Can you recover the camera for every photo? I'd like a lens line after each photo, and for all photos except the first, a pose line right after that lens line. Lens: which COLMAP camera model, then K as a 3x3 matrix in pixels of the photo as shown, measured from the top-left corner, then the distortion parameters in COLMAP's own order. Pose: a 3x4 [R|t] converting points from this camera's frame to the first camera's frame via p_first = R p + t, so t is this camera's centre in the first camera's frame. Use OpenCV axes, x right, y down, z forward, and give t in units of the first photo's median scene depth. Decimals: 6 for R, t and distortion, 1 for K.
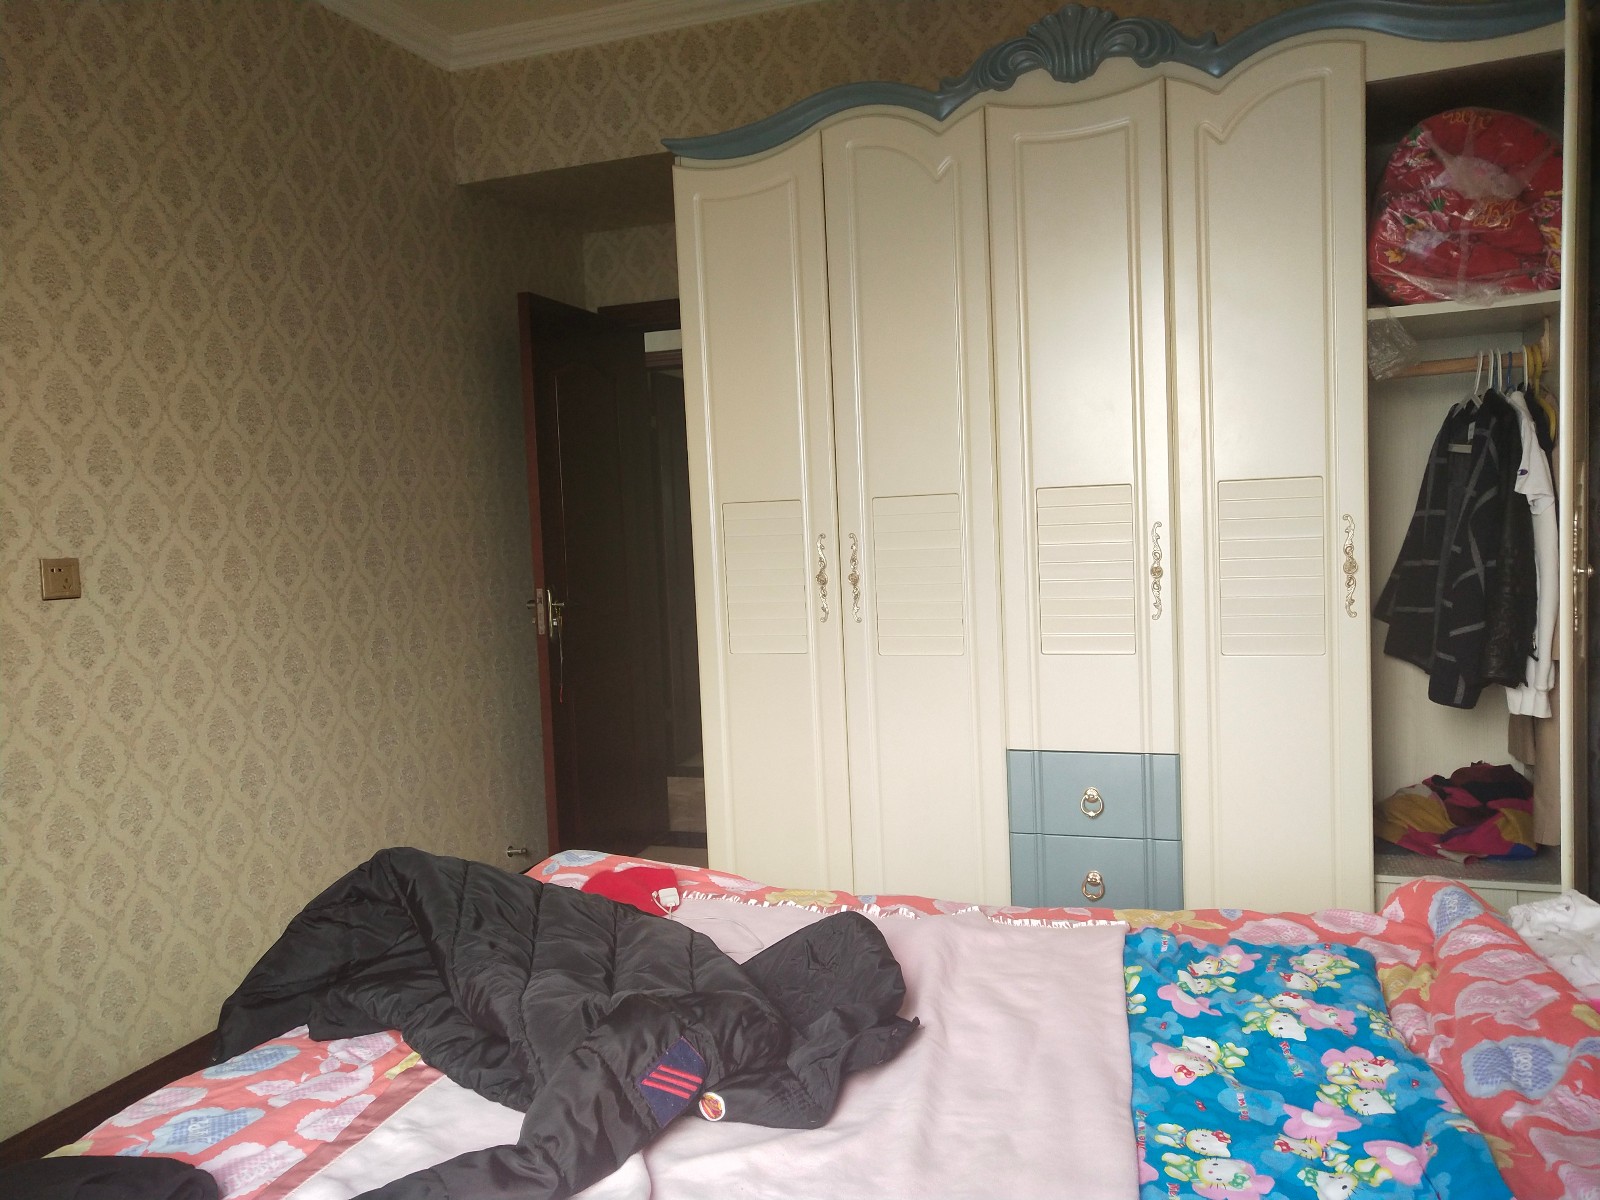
lens RADIAL K [[1236.5, 0, 801.5], [0, 1236.5, 600.9], [0, 0, 1]] dist [0.005831, 0.002650]
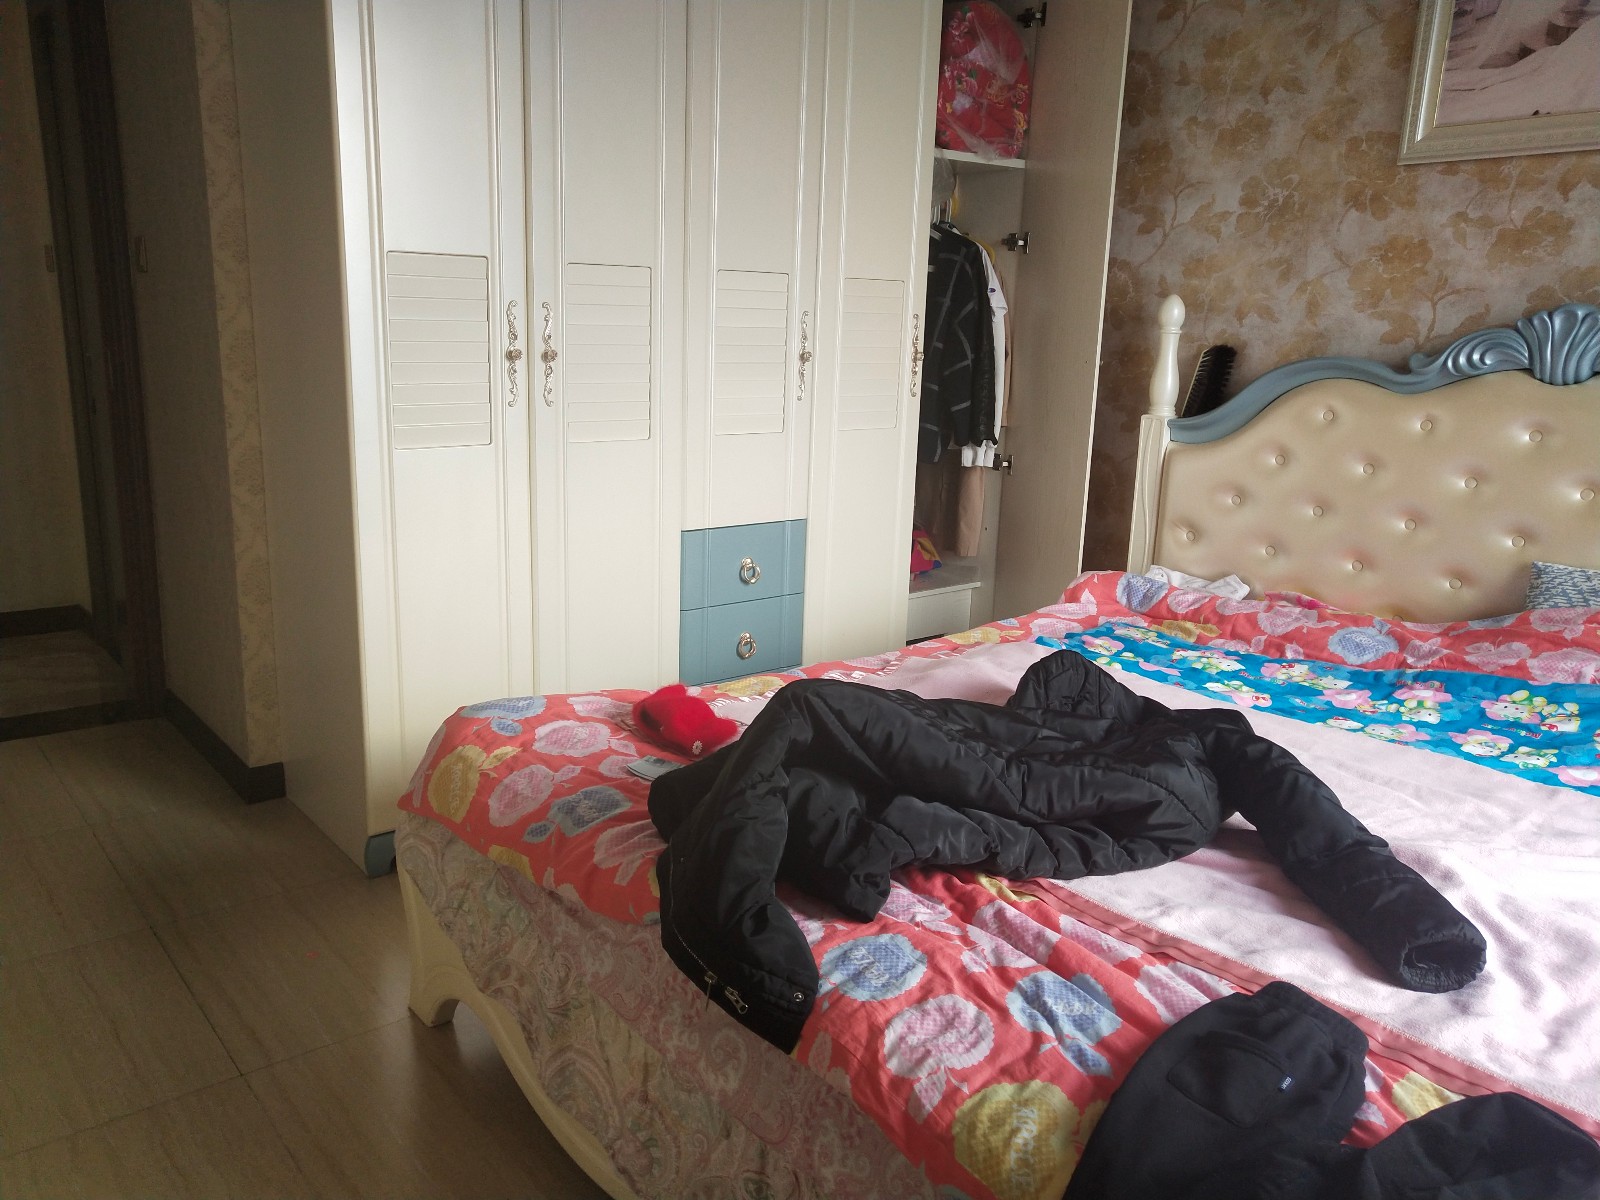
lens RADIAL K [[1236.5, 0, 800.5], [0, 1236.5, 601.4], [0, 0, 1]] dist [0.005831, 0.002650]
pose [[0.500898, -0.143356, 0.853551, -0.762214], [0.001488, 0.986329, 0.164783, 0.011523], [-0.865505, -0.081270, 0.494264, 0.468535]]
